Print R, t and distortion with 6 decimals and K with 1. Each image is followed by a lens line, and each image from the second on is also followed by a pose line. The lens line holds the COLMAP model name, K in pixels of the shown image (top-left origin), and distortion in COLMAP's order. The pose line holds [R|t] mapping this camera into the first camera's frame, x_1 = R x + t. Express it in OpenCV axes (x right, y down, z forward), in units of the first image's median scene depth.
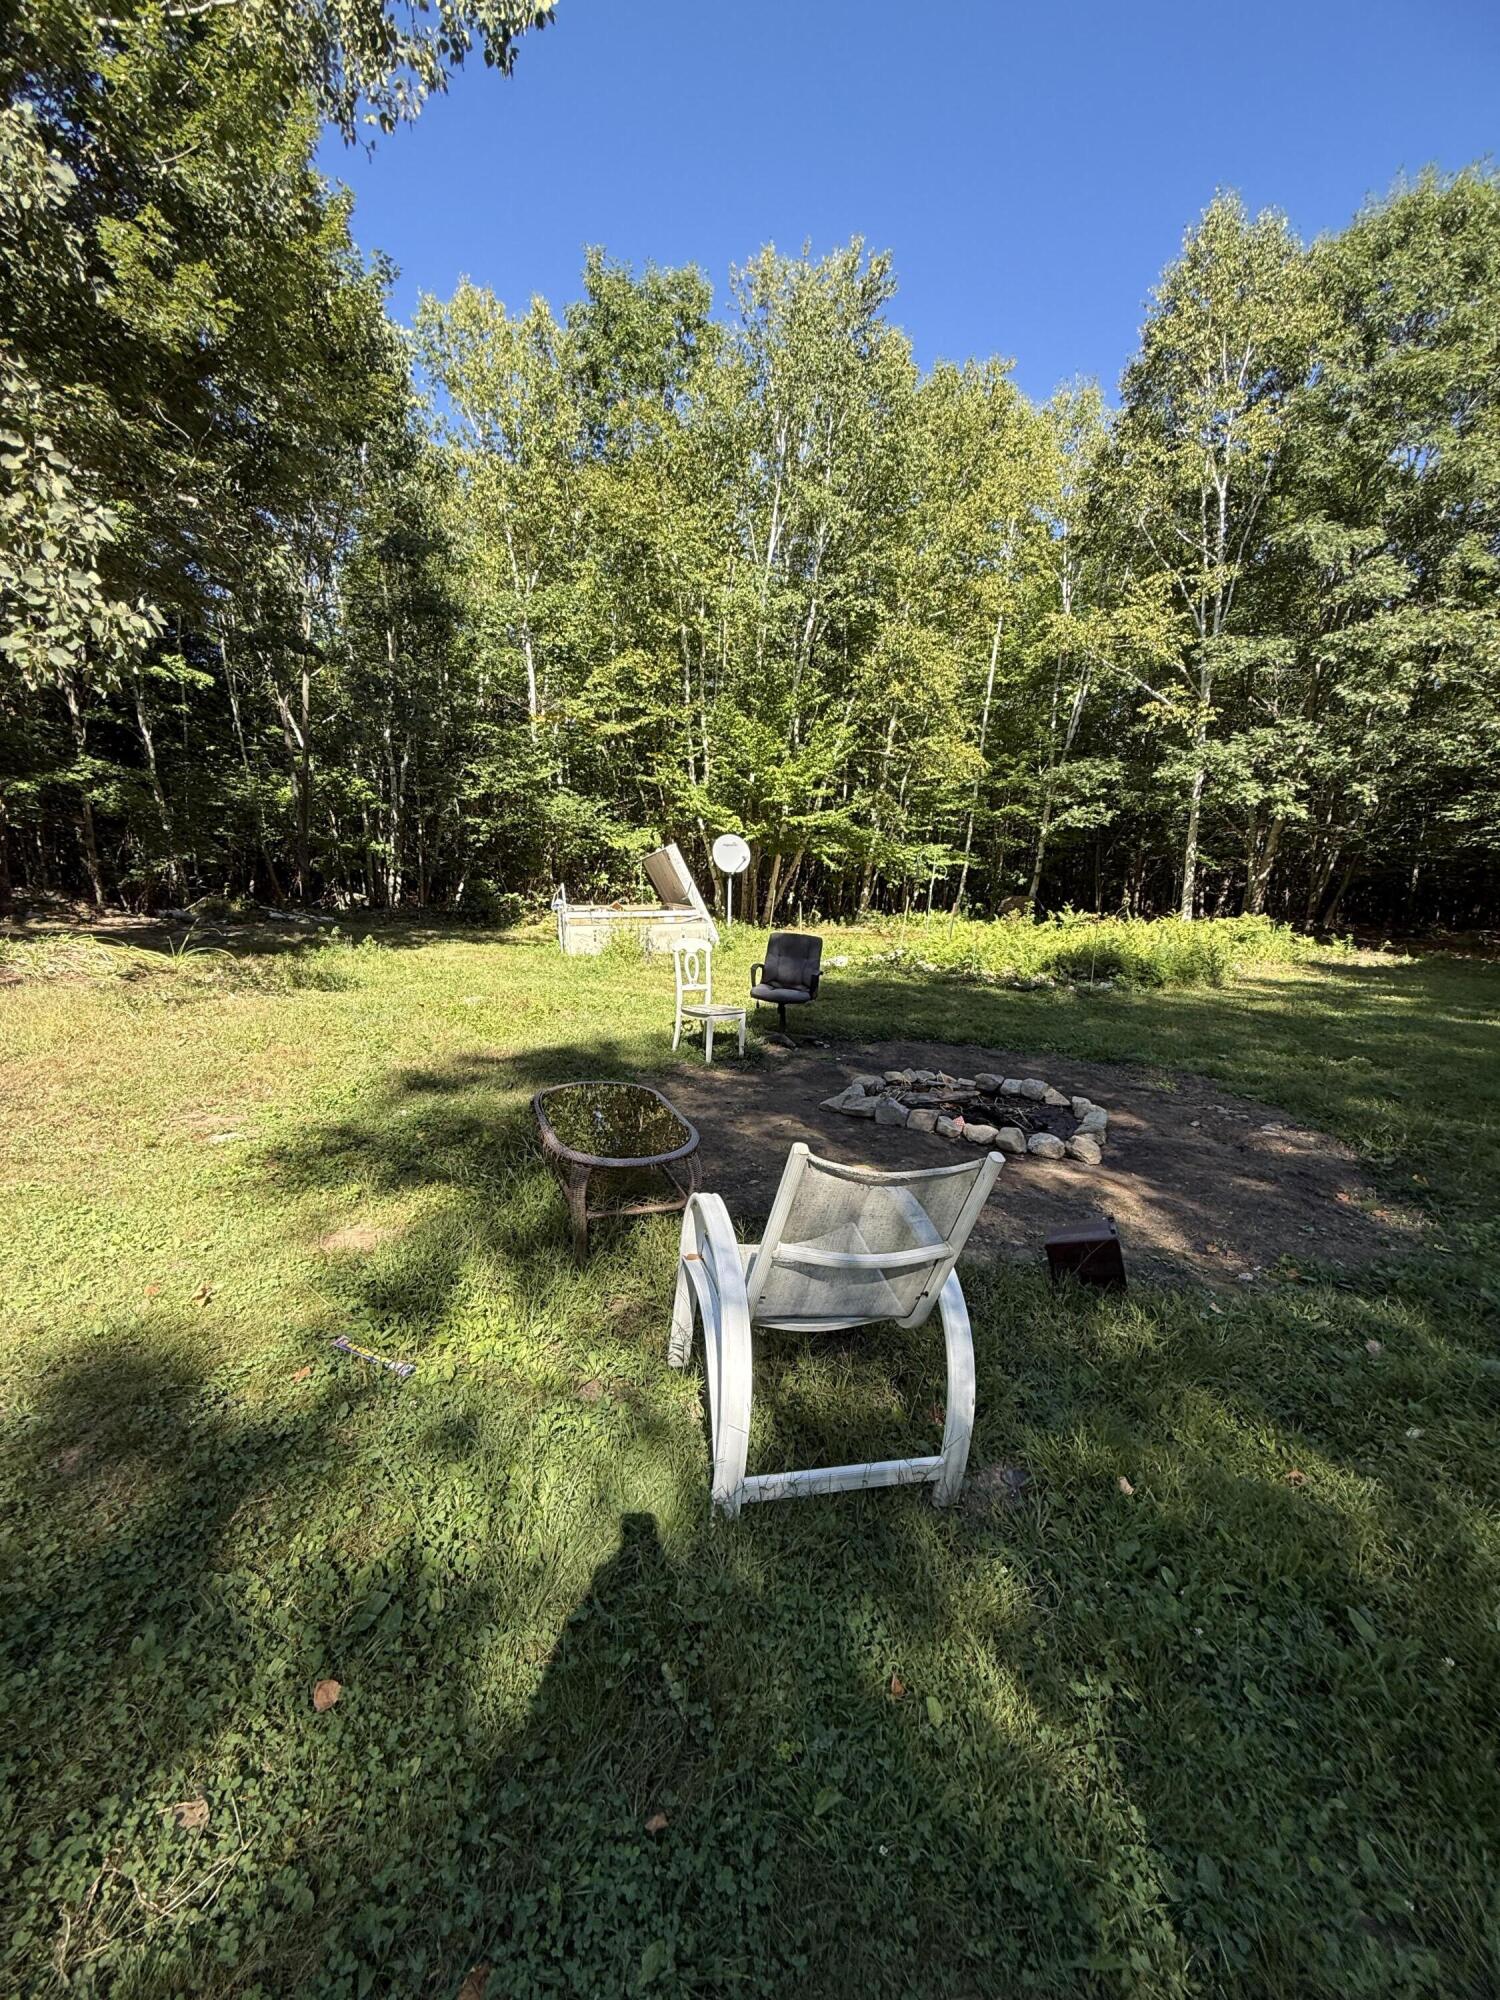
lens RADIAL K [[793.4, 0, 751.2], [0, 793.4, 995.2], [0, 0, 1]] dist [0.001458, -0.000613]
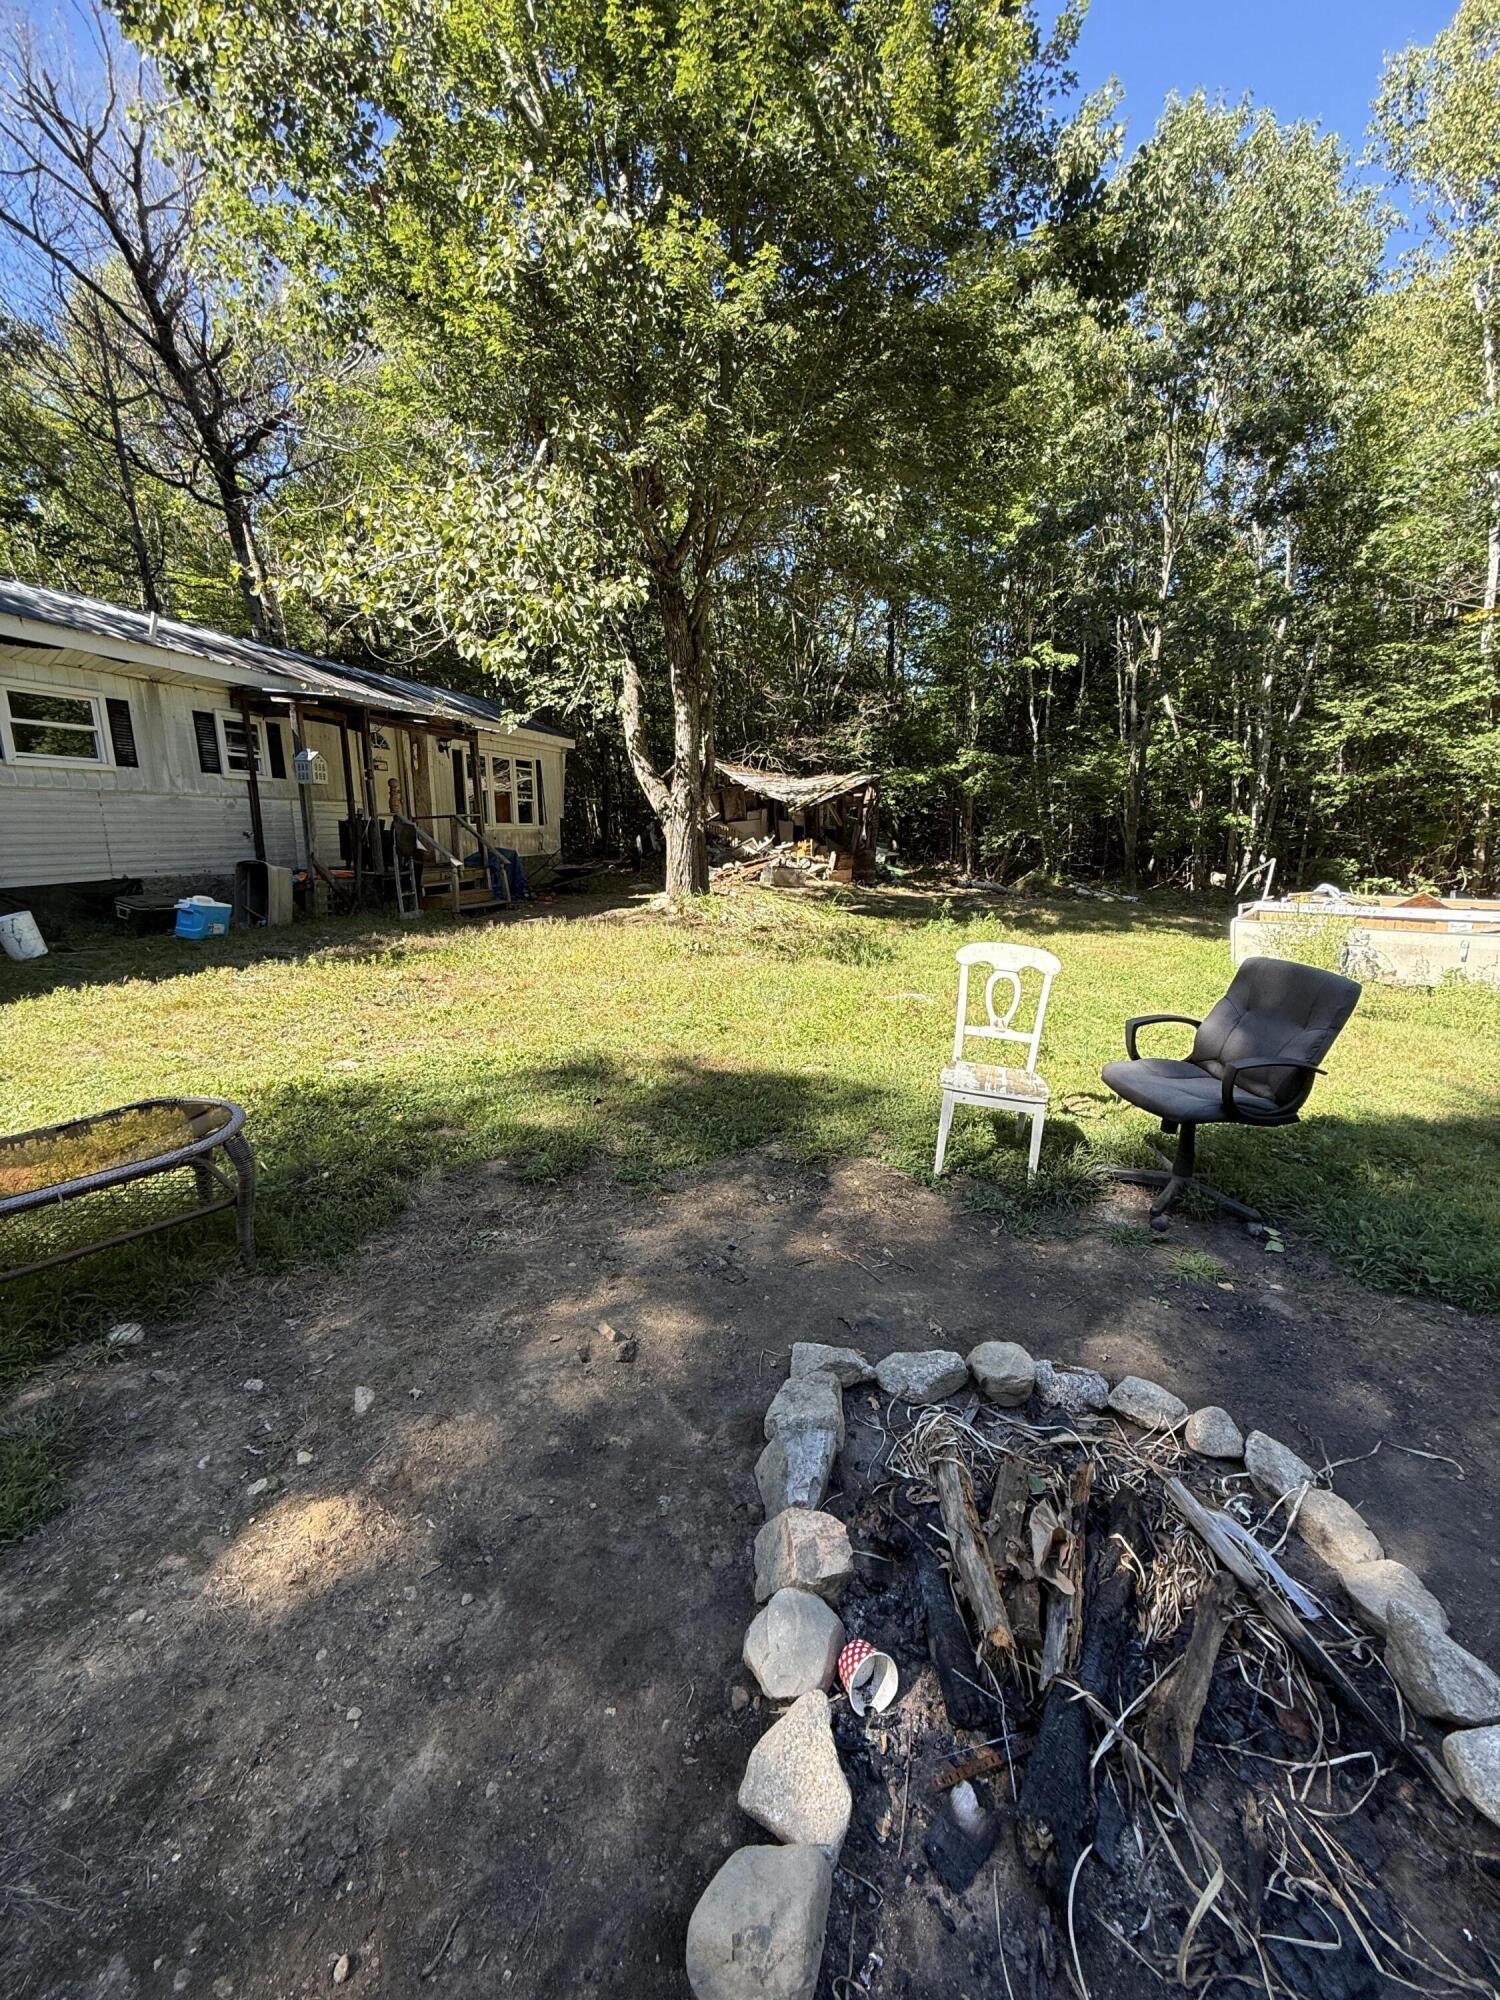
lens RADIAL K [[793.4, 0, 756.5], [0, 793.4, 1004.0], [0, 0, 1]] dist [0.001458, -0.000613]
pose [[0.433192, 0.171348, -0.884864, 0.601331], [-0.145925, 0.982143, 0.118746, -0.125645], [0.889410, 0.077684, 0.450461, 1.116993]]
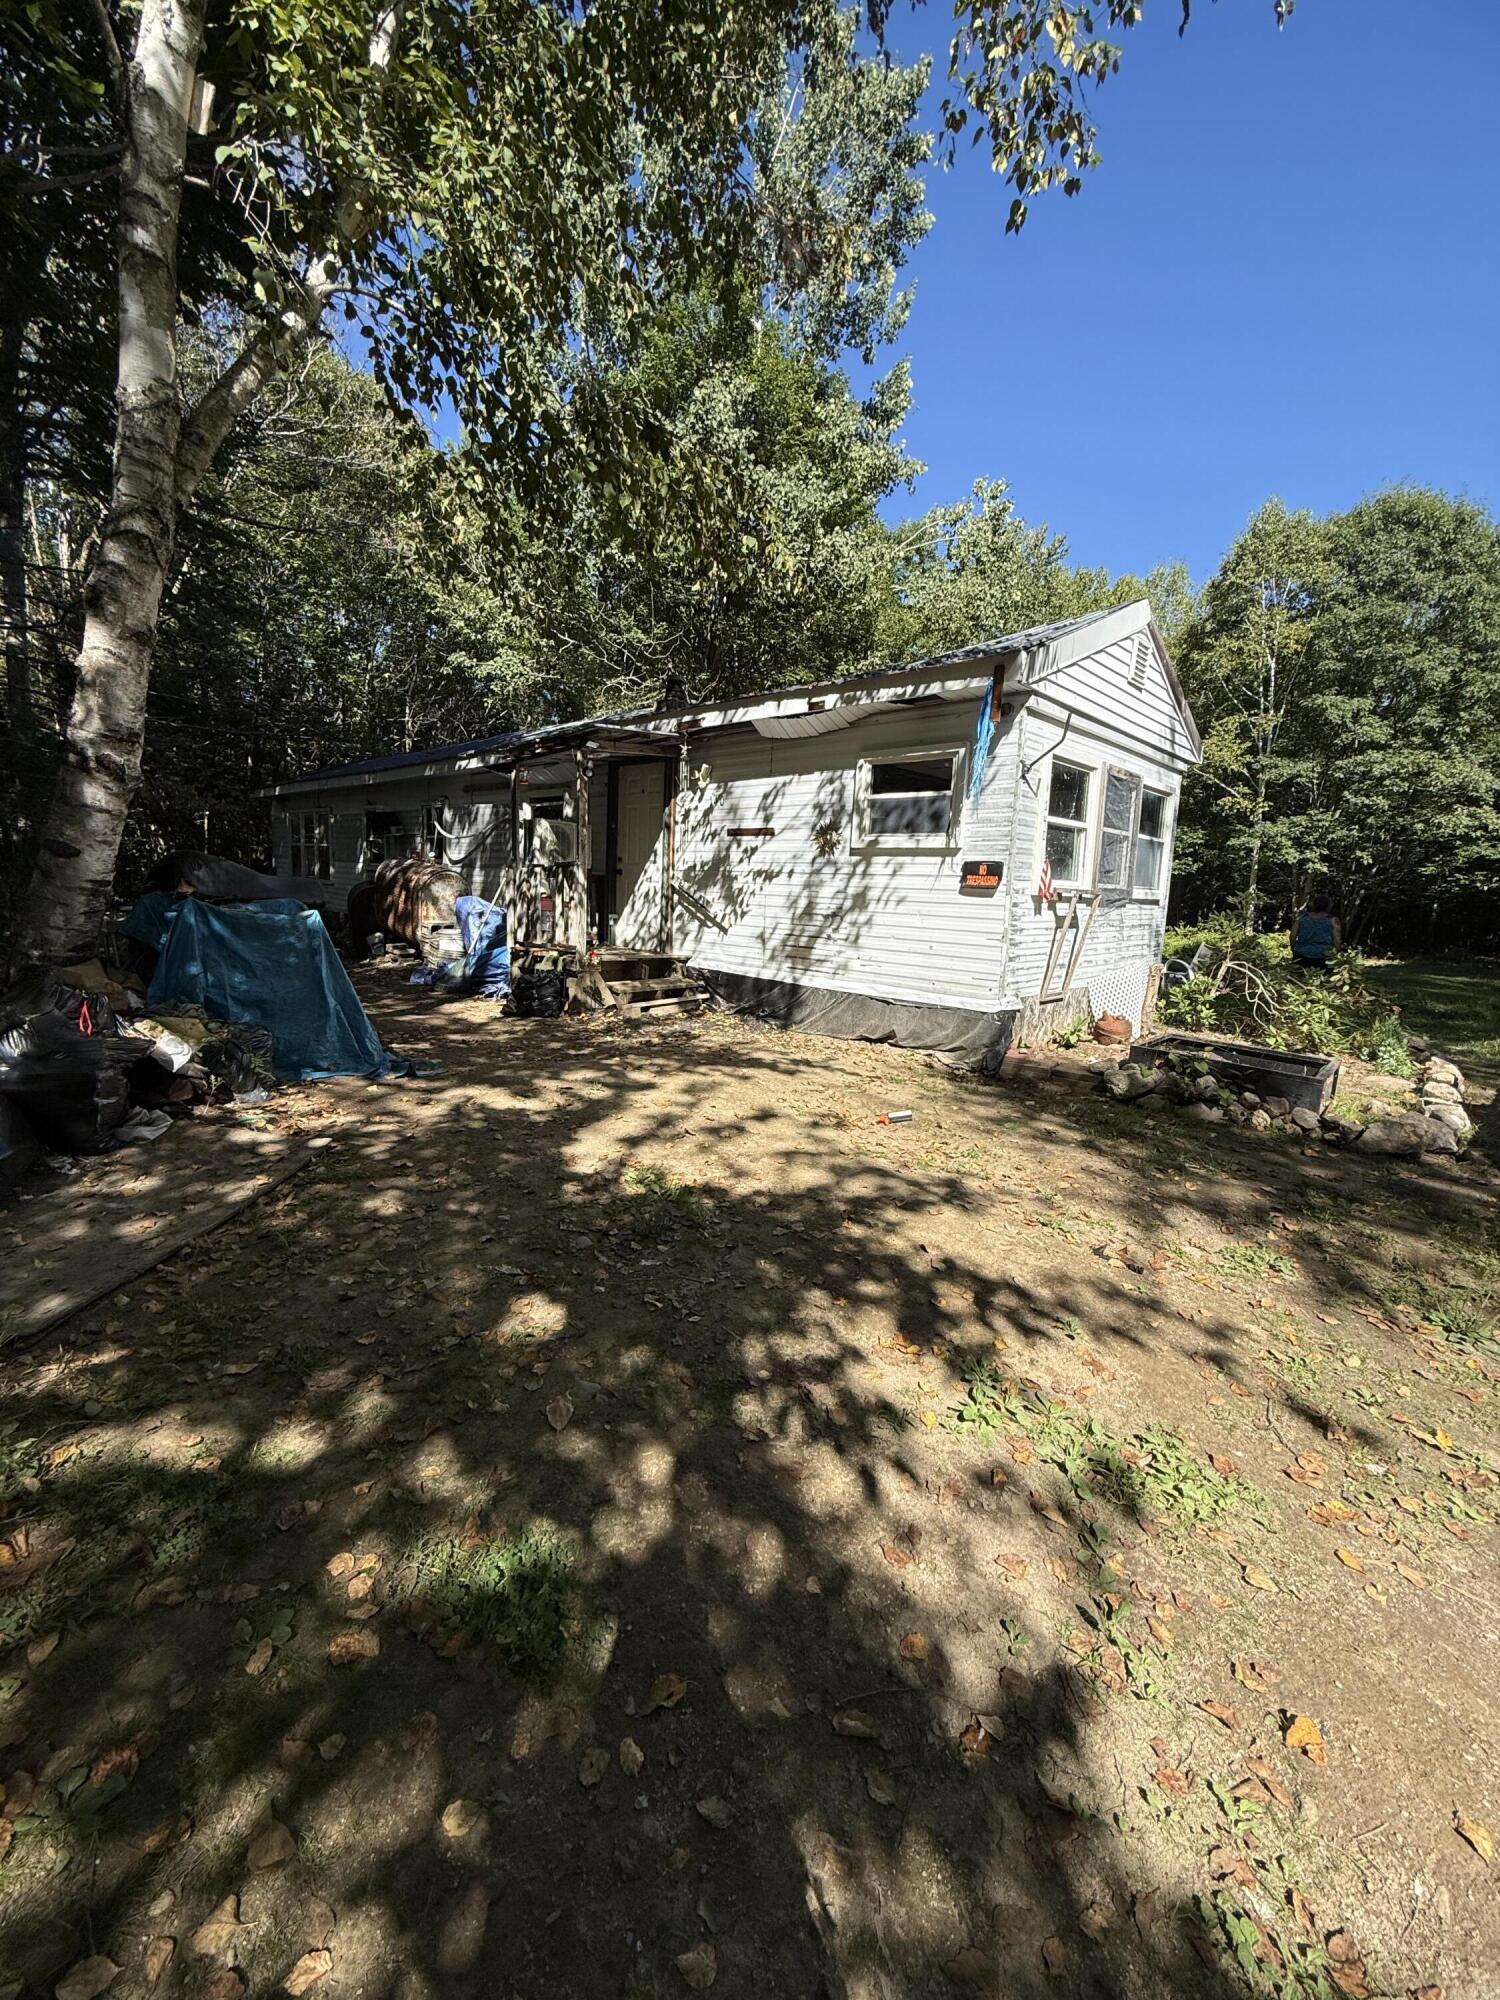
lens RADIAL K [[793.4, 0, 746.9], [0, 793.4, 998.0], [0, 0, 1]] dist [0.001458, -0.000613]
pose [[0.998112, 0.016838, -0.059071, -0.381285], [-0.018703, 0.999339, -0.031169, 0.105664], [0.058507, 0.032215, 0.997767, -0.679074]]
